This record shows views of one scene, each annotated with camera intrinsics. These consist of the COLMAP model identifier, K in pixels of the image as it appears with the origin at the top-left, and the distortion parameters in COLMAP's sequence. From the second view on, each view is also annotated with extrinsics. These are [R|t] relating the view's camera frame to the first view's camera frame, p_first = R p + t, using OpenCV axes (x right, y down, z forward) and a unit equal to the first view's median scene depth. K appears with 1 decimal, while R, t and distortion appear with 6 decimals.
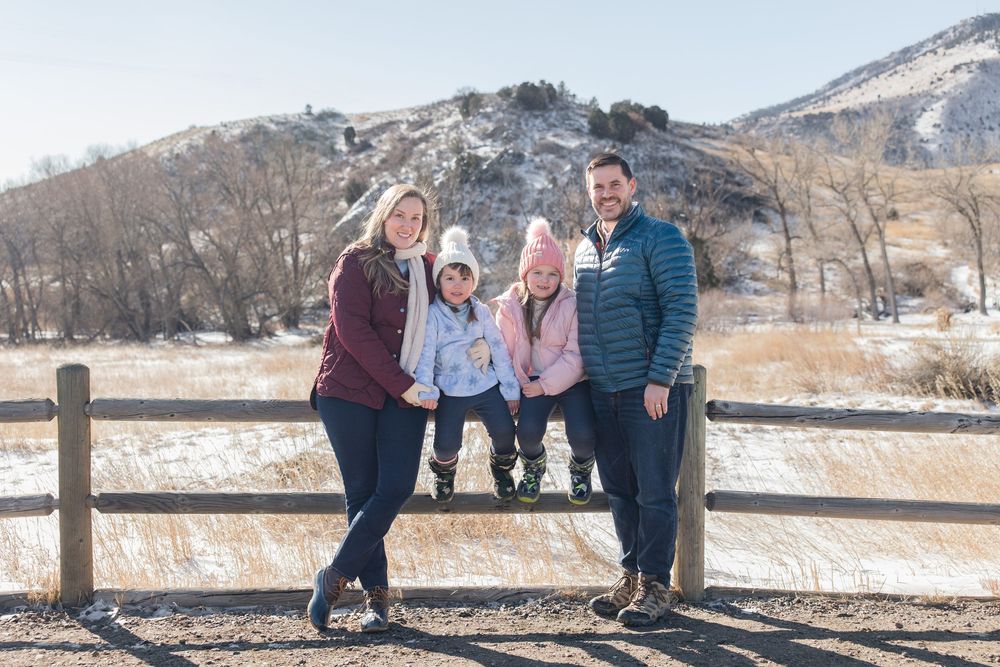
lens RADIAL K [[1103.5, 0, 493.9], [0, 1103.5, 314.0], [0, 0, 1]] dist [-0.000349, 0.023526]
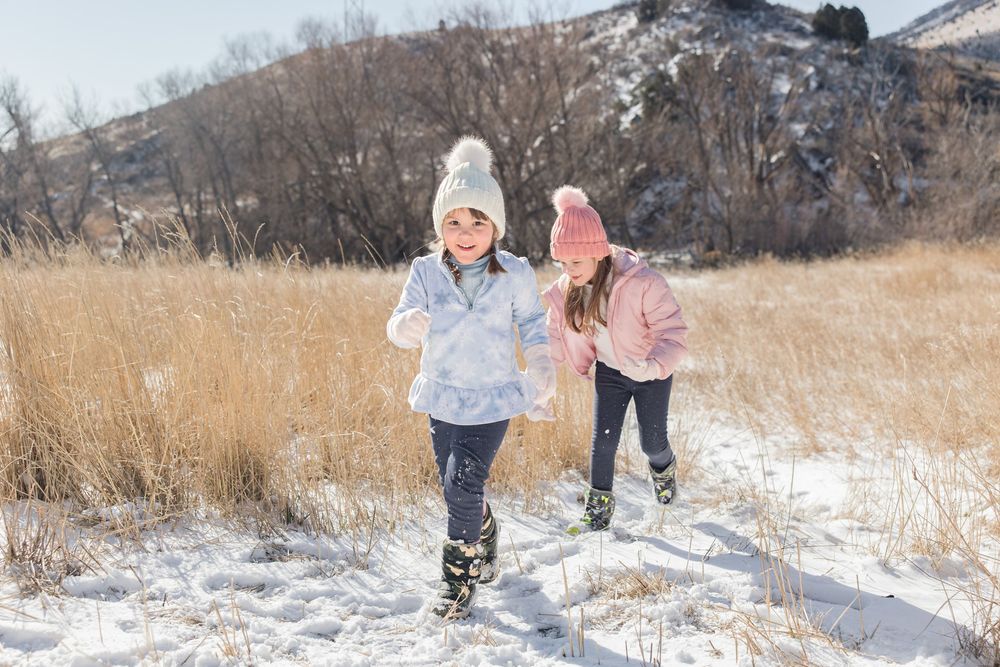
lens RADIAL K [[1117.4, 0, 493.4], [0, 1117.4, 333.7], [0, 0, 1]] dist [0.009859, 0.017192]
pose [[0.998269, 0.004906, -0.058608, -0.103346], [-0.001202, 0.998008, 0.063069, 0.010297], [0.058801, -0.062889, 0.996287, 0.119081]]
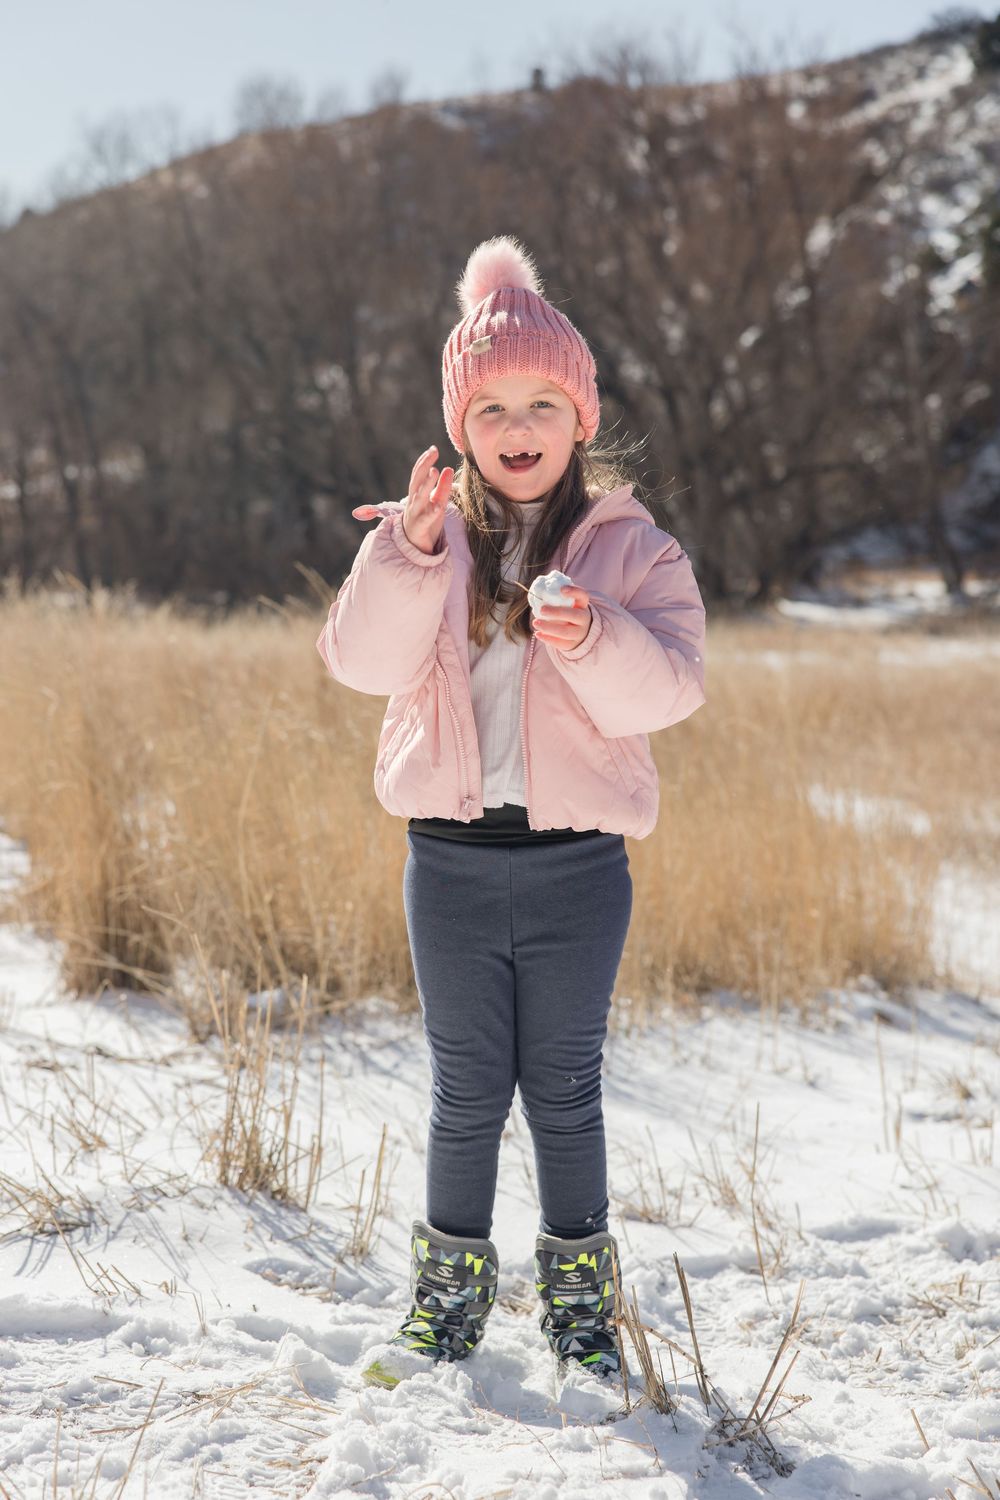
lens RADIAL K [[2477.7, 0, 464.5], [0, 2477.7, 750.0], [0, 0, 1]] dist [0.000138, -0.010731]
pose [[0.991506, 0.017795, -0.128840, -0.104195], [-0.009914, 0.998055, 0.061548, 0.009460], [0.129685, -0.059748, 0.989754, 0.107944]]
